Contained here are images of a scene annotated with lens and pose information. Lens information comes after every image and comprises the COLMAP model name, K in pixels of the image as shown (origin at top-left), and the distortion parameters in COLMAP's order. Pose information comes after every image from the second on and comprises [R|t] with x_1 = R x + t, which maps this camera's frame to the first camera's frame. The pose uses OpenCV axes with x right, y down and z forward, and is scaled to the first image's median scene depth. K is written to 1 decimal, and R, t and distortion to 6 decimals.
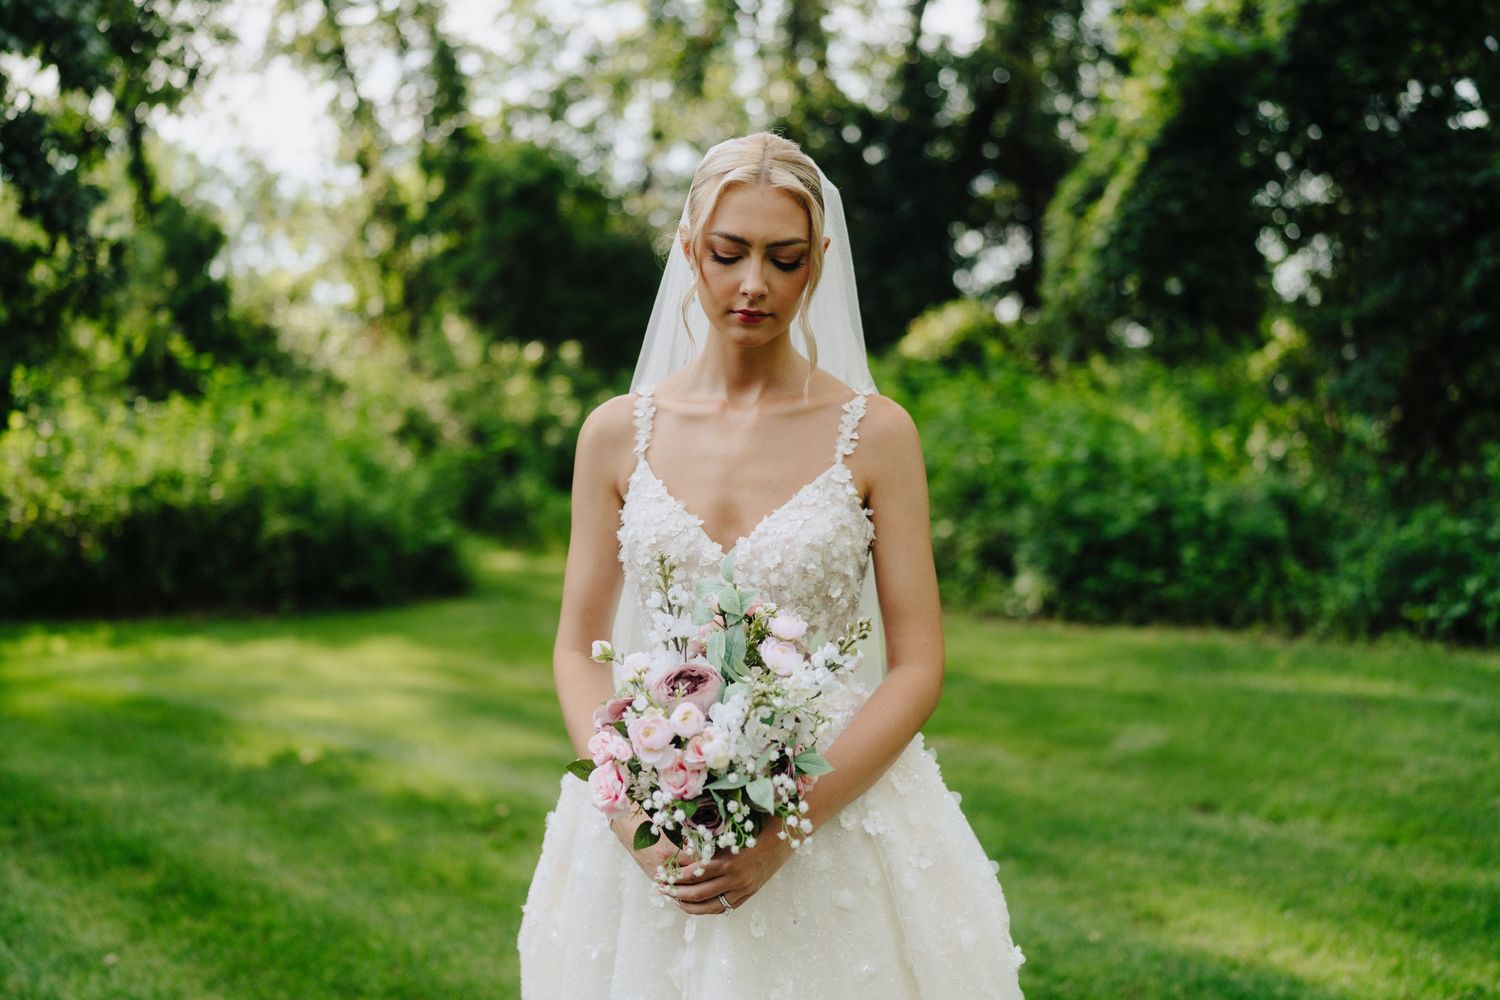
lens RADIAL K [[1488.8, 0, 760.1], [0, 1488.8, 508.1], [0, 0, 1]] dist [0.006315, 0.011041]
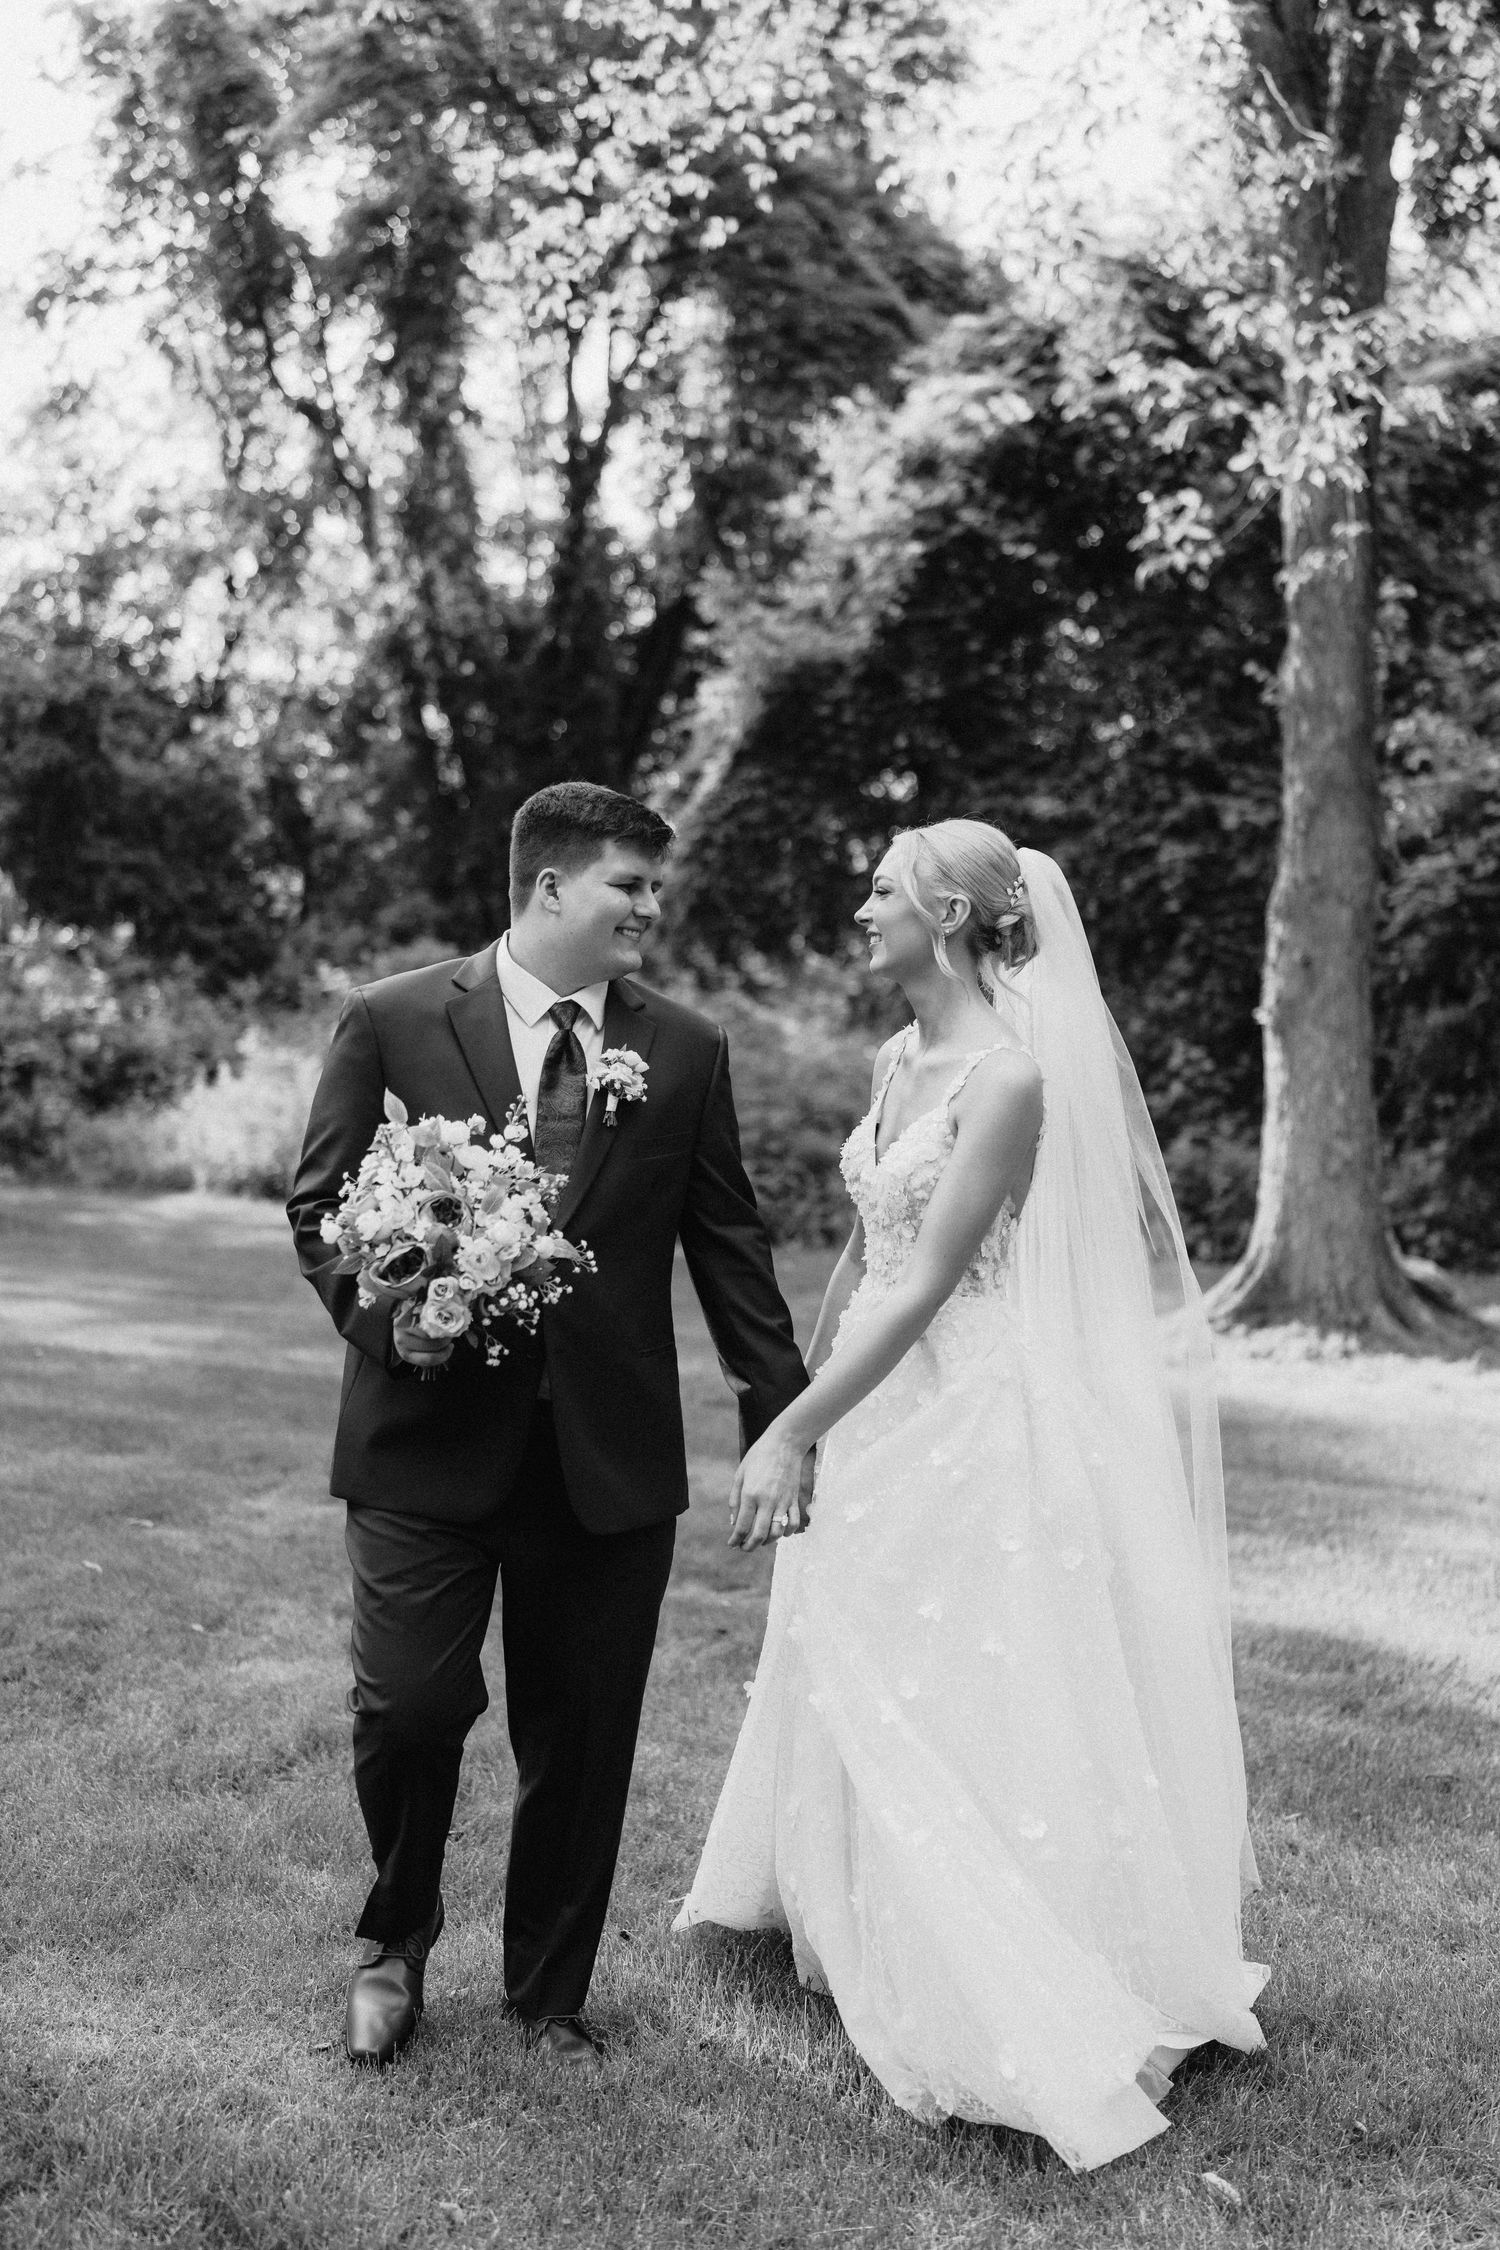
lens RADIAL K [[2459.0, 0, 817.2], [0, 2459.0, 1039.4], [0, 0, 1]] dist [0.006318, 0.010076]
pose [[0.988259, 0.012087, 0.152307, 0.067122], [-0.004976, 0.998883, -0.046981, 0.014851], [-0.152704, 0.045672, 0.987216, -0.492324]]
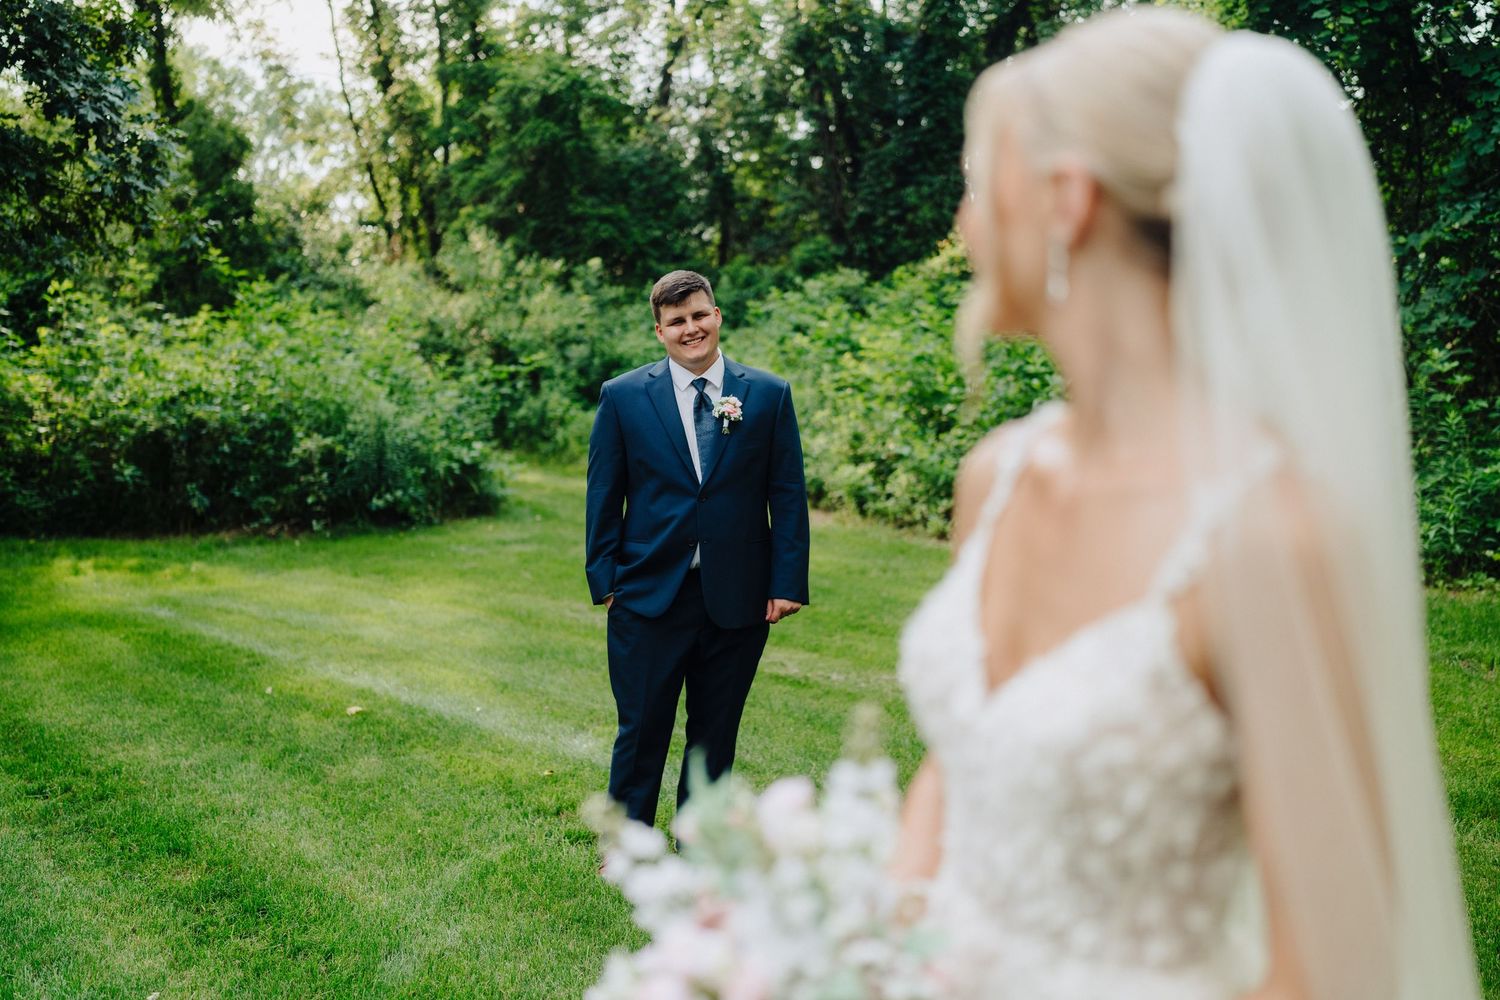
lens RADIAL K [[1422.2, 0, 745.5], [0, 1422.2, 497.9], [0, 0, 1]] dist [-0.003345, 0.008686]
pose [[0.999925, 0.010507, -0.006364, -0.027937], [-0.010099, 0.998083, 0.061060, -0.012546], [0.006993, -0.060991, 0.998114, 0.062050]]
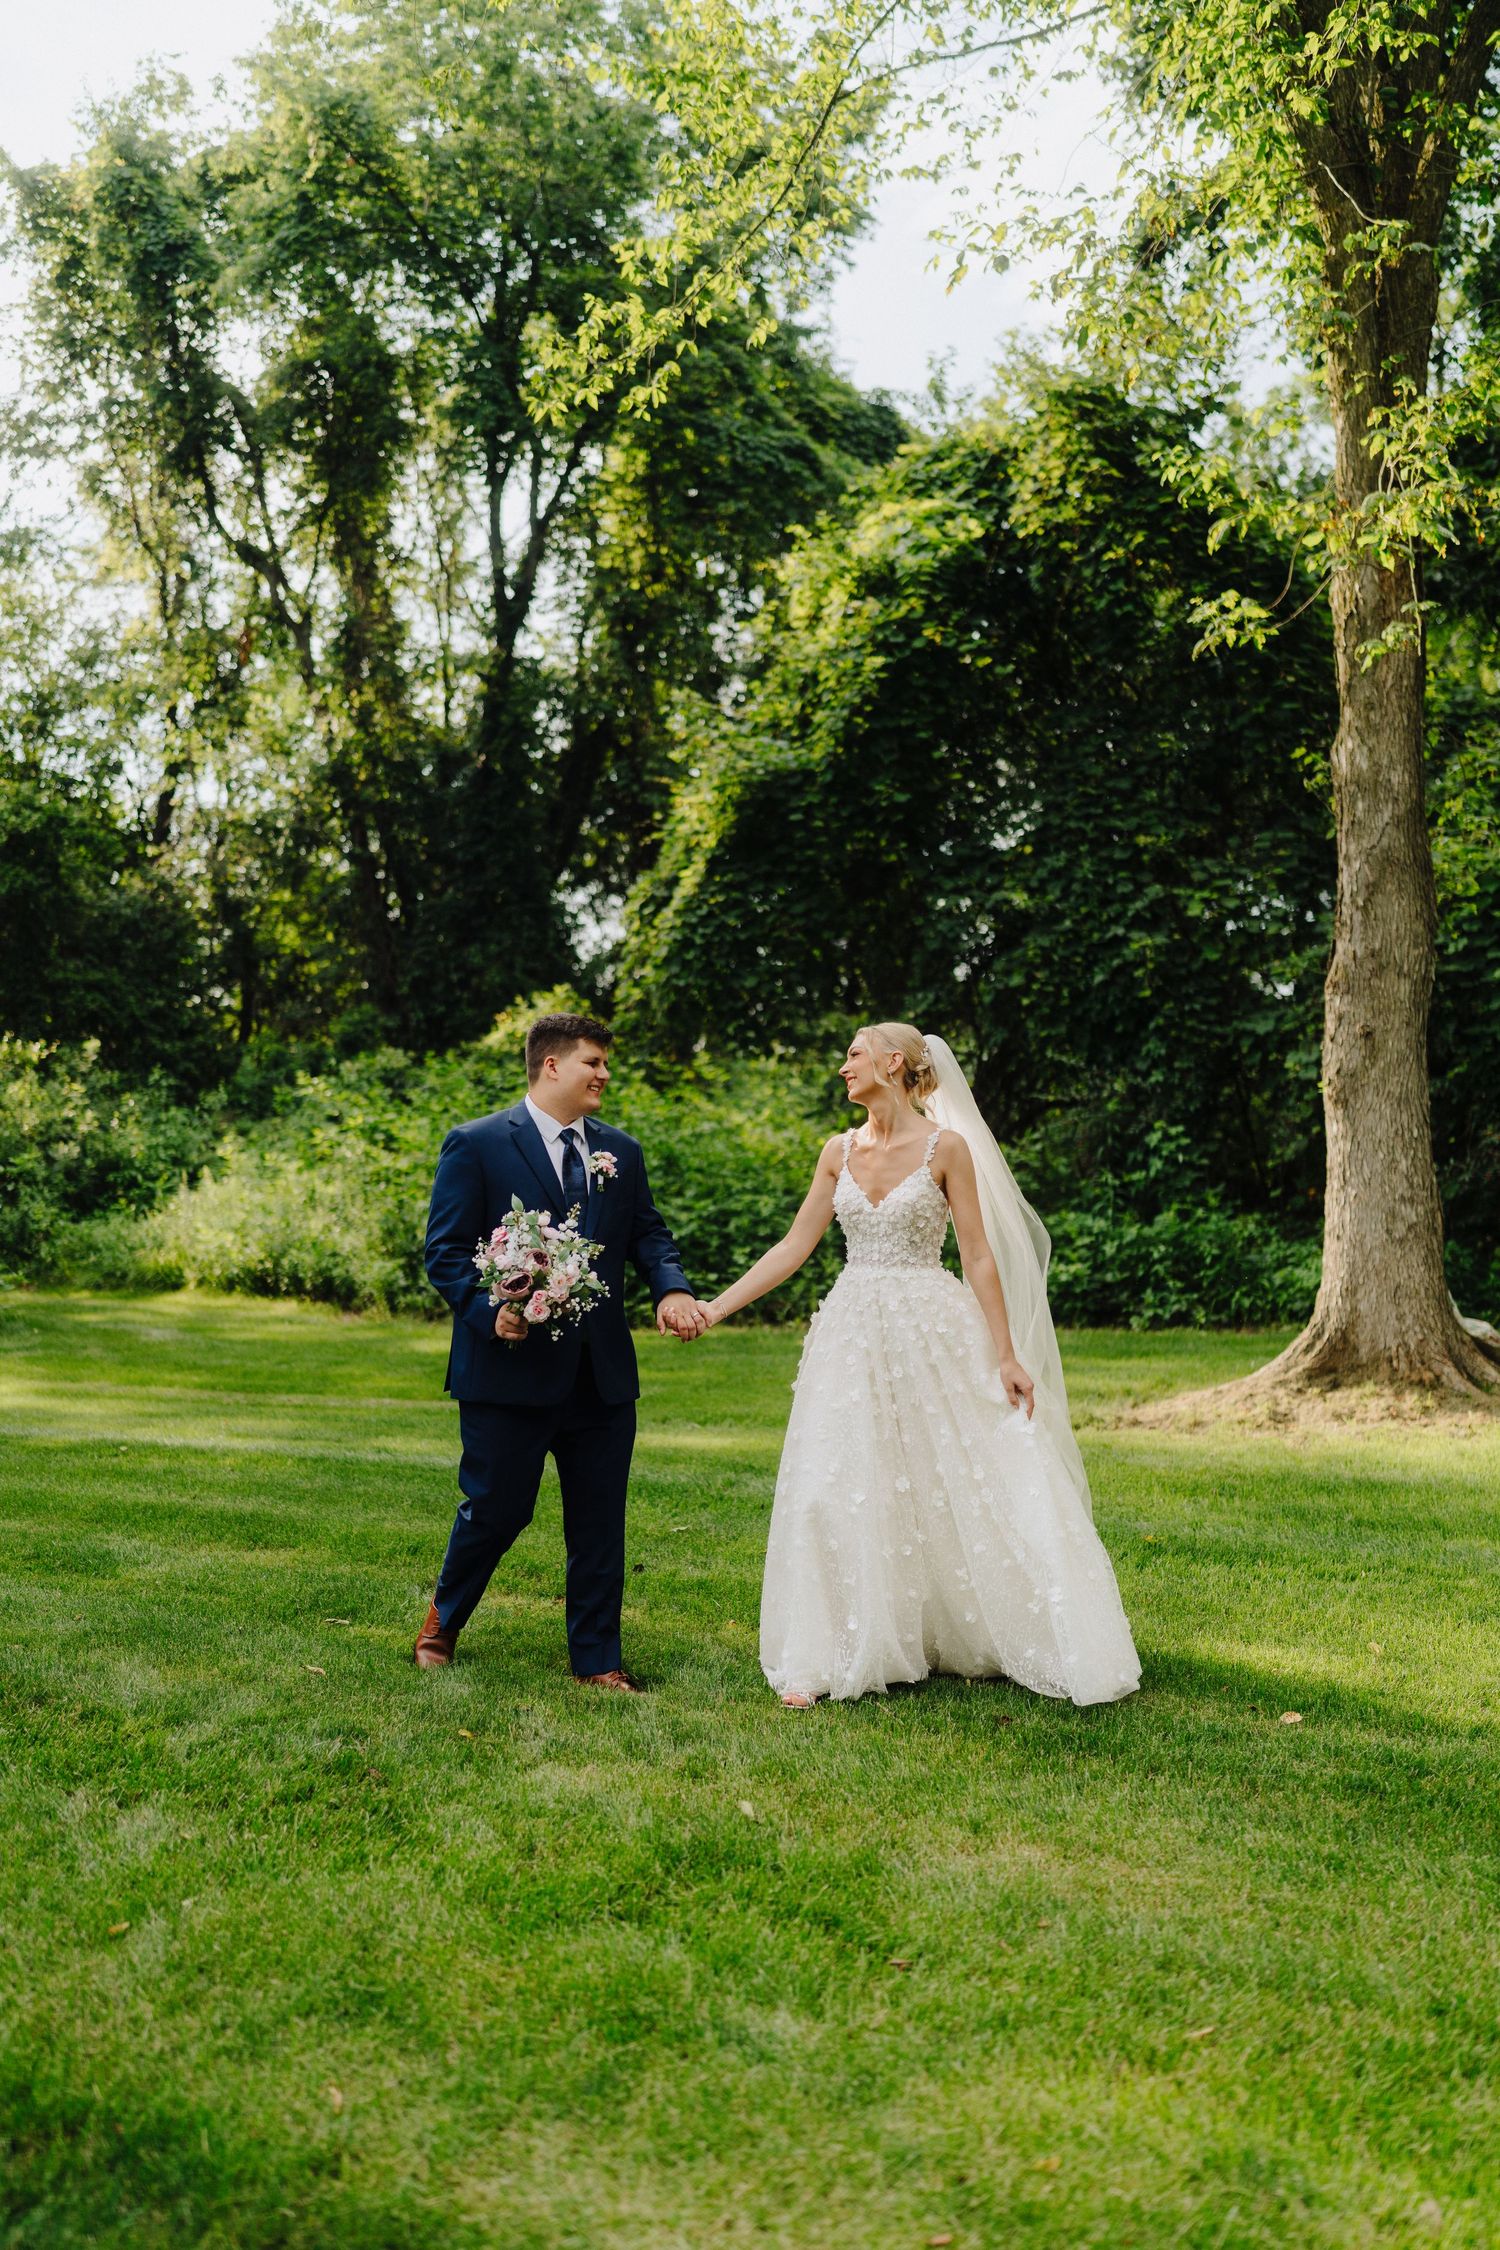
lens RADIAL K [[2233.2, 0, 752.3], [0, 2233.2, 1146.8], [0, 0, 1]] dist [0.006315, 0.011041]
pose [[0.981249, -0.014345, 0.192208, -0.003536], [0.022819, 0.998859, -0.041947, 0.016063], [-0.191387, 0.045547, 0.980457, -0.423347]]
